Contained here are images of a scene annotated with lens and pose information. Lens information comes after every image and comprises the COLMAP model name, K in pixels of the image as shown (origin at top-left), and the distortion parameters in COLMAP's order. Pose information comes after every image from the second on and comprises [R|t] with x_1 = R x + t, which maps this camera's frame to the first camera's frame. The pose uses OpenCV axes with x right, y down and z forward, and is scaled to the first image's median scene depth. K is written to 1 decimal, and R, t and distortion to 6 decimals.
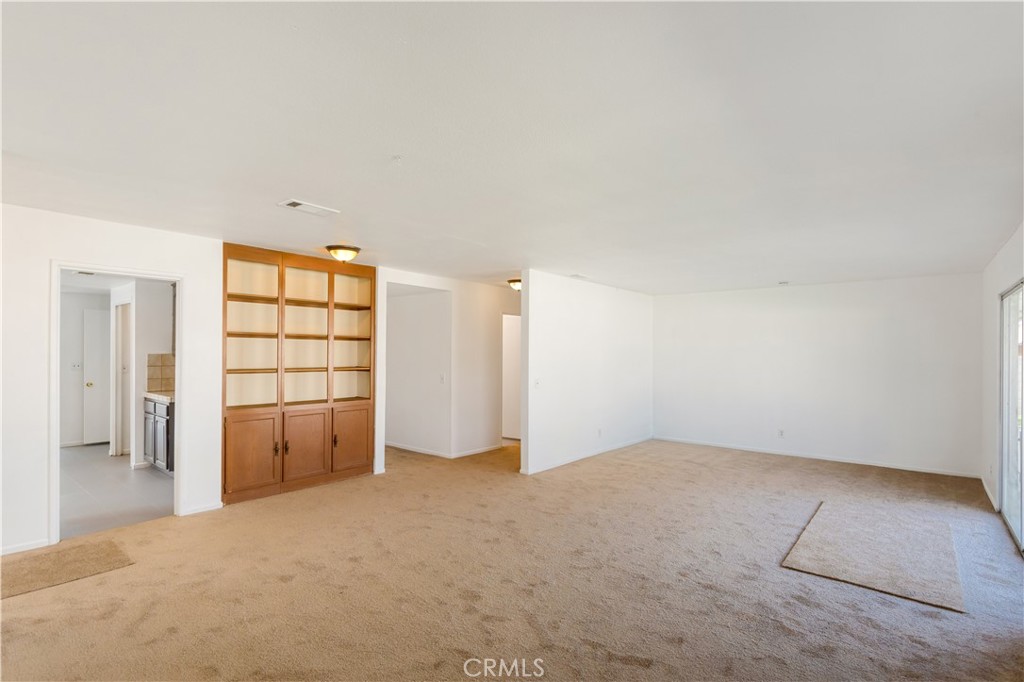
lens RADIAL K [[491.8, 0, 512.0], [0, 491.8, 348.4], [0, 0, 1]] dist [-0.000616, 0.003424]
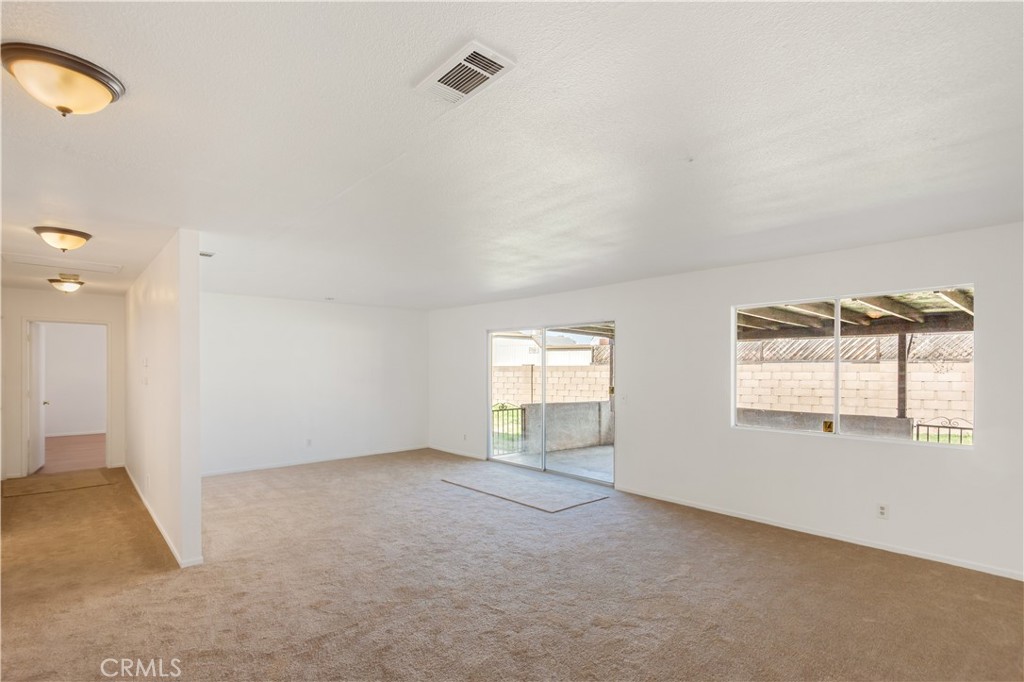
lens RADIAL K [[491.8, 0, 517.1], [0, 491.8, 364.7], [0, 0, 1]] dist [-0.000616, 0.003424]
pose [[0.151810, -0.003879, 0.988402, -0.578921], [-0.005255, 0.999975, 0.004732, -0.002463], [-0.988396, -0.005912, 0.151786, 0.560308]]
